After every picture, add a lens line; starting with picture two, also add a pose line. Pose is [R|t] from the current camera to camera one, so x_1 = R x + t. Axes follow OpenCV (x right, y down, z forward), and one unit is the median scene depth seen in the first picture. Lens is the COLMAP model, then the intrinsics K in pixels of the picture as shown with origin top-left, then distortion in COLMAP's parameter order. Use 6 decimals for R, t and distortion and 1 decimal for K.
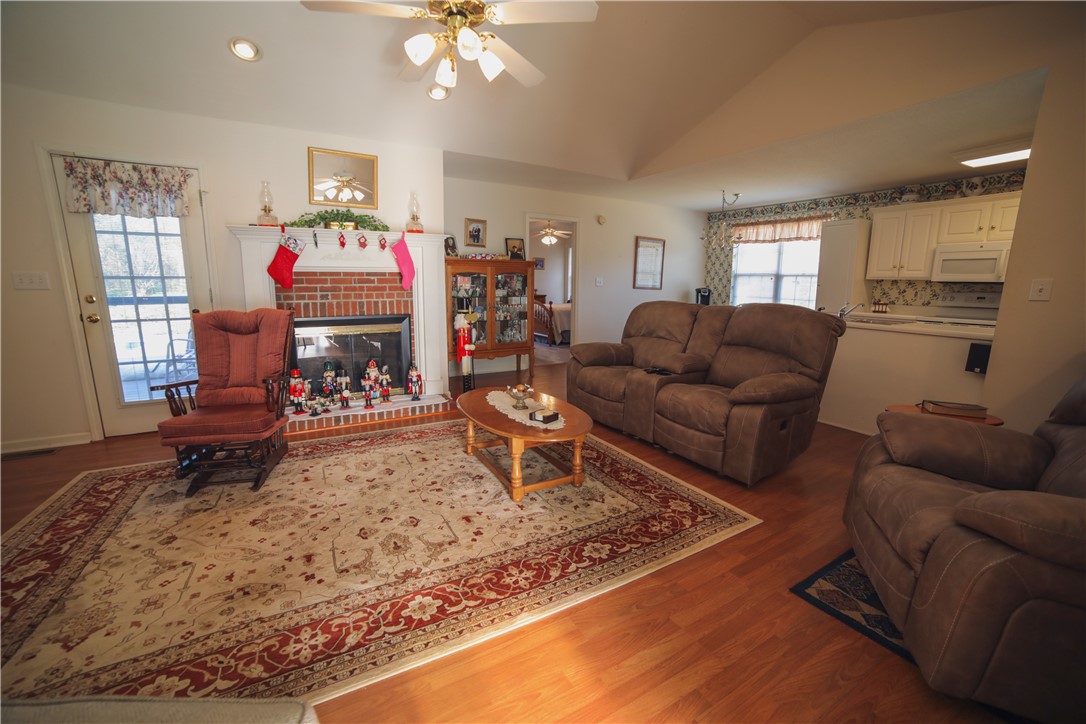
lens RADIAL K [[452.5, 0, 543.0], [0, 452.5, 362.0], [0, 0, 1]] dist [-0.106353, 0.039491]
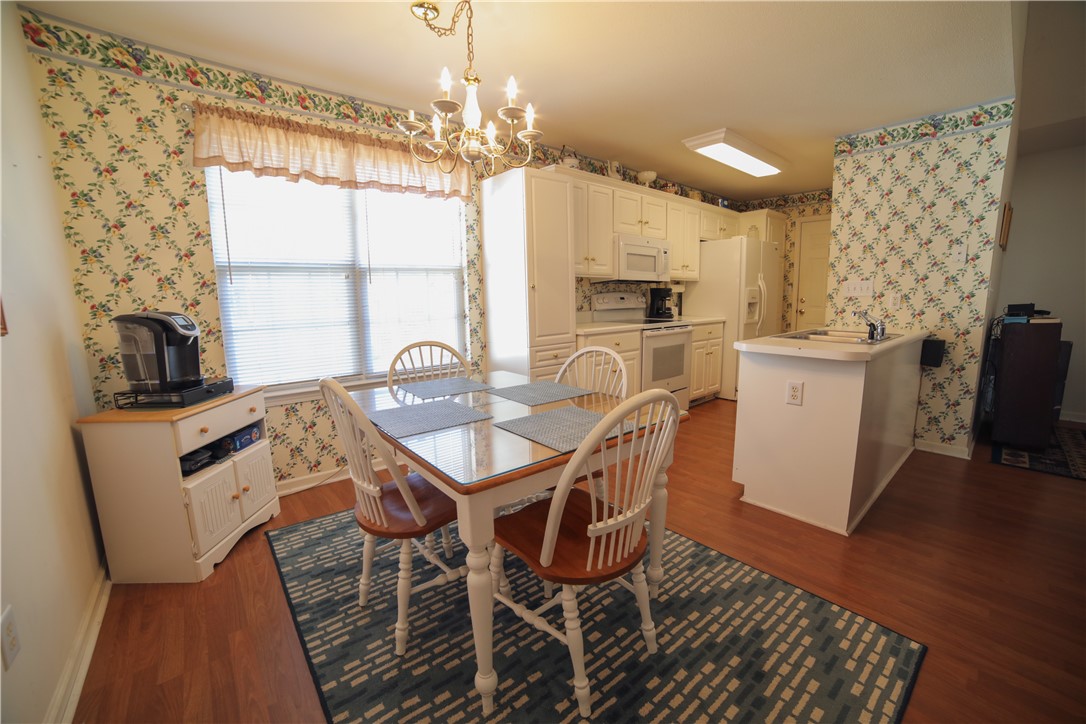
lens RADIAL K [[452.5, 0, 543.0], [0, 452.5, 362.0], [0, 0, 1]] dist [-0.106353, 0.039491]
pose [[-0.181268, -0.146981, 0.972388, 0.071886], [0.187390, 0.965490, 0.180871, -0.155107], [-0.965415, 0.215002, -0.147470, 0.913193]]
